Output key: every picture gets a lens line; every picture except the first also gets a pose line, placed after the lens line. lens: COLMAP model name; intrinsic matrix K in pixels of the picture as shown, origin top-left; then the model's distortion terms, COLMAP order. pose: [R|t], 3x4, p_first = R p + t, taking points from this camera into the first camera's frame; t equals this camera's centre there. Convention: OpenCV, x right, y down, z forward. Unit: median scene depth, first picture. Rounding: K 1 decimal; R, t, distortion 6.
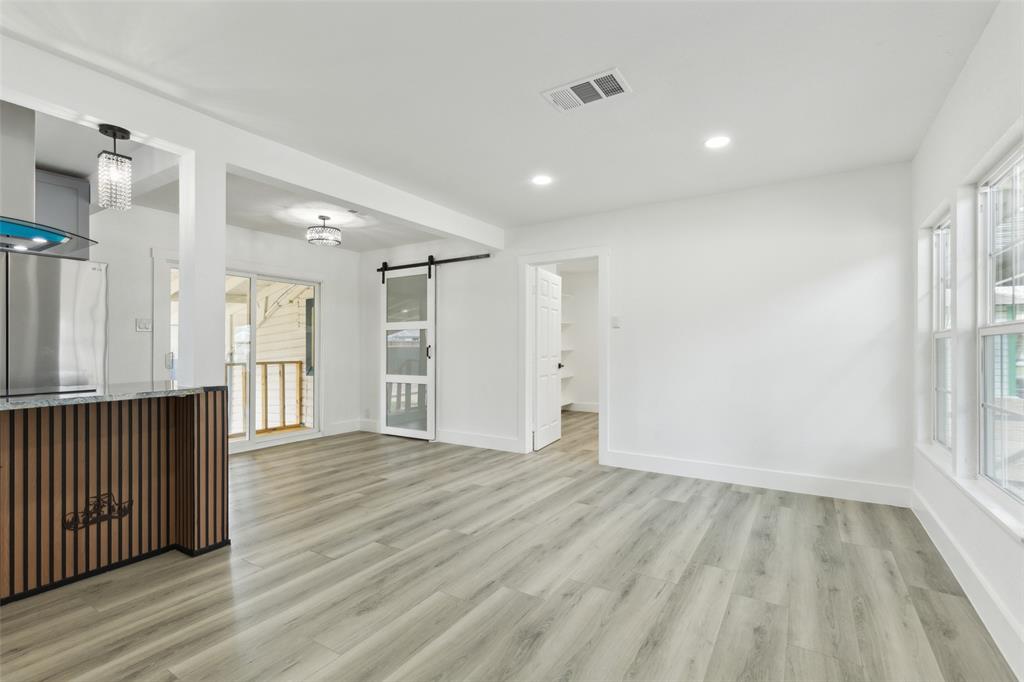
lens RADIAL K [[466.5, 0, 510.8], [0, 466.5, 346.8], [0, 0, 1]] dist [0.008227, -0.000439]
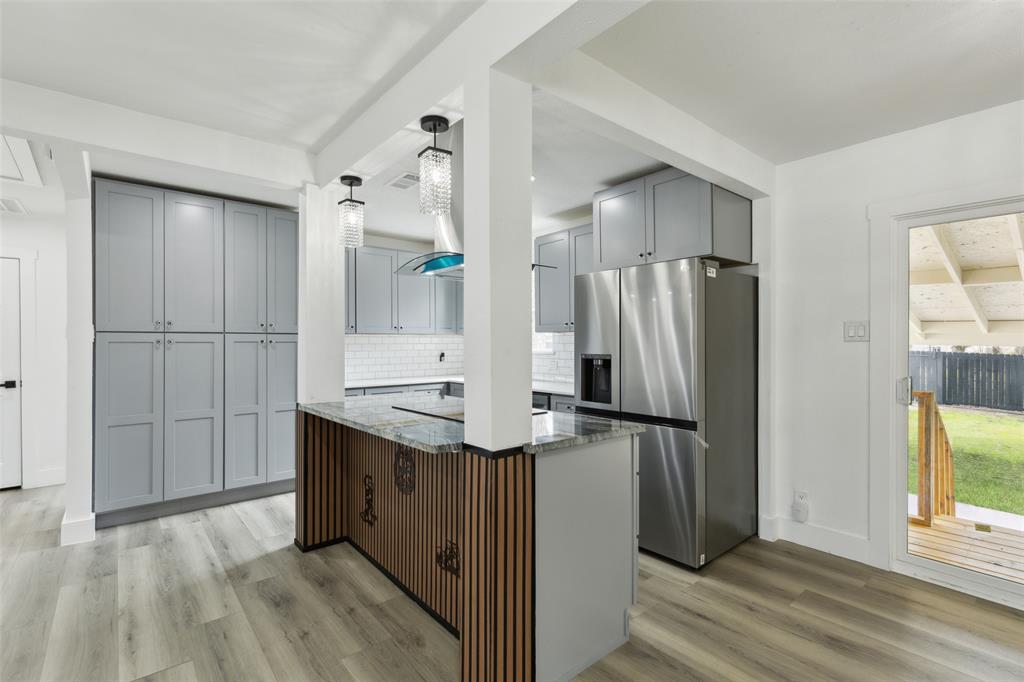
lens RADIAL K [[470.1, 0, 512.0], [0, 470.1, 341.0], [0, 0, 1]] dist [0.007329, -0.000694]
pose [[-0.301653, 0.001212, -0.953417, -0.044147], [0.002258, 0.999997, 0.000557, -0.041392], [0.953415, -0.001985, -0.301654, 0.908786]]
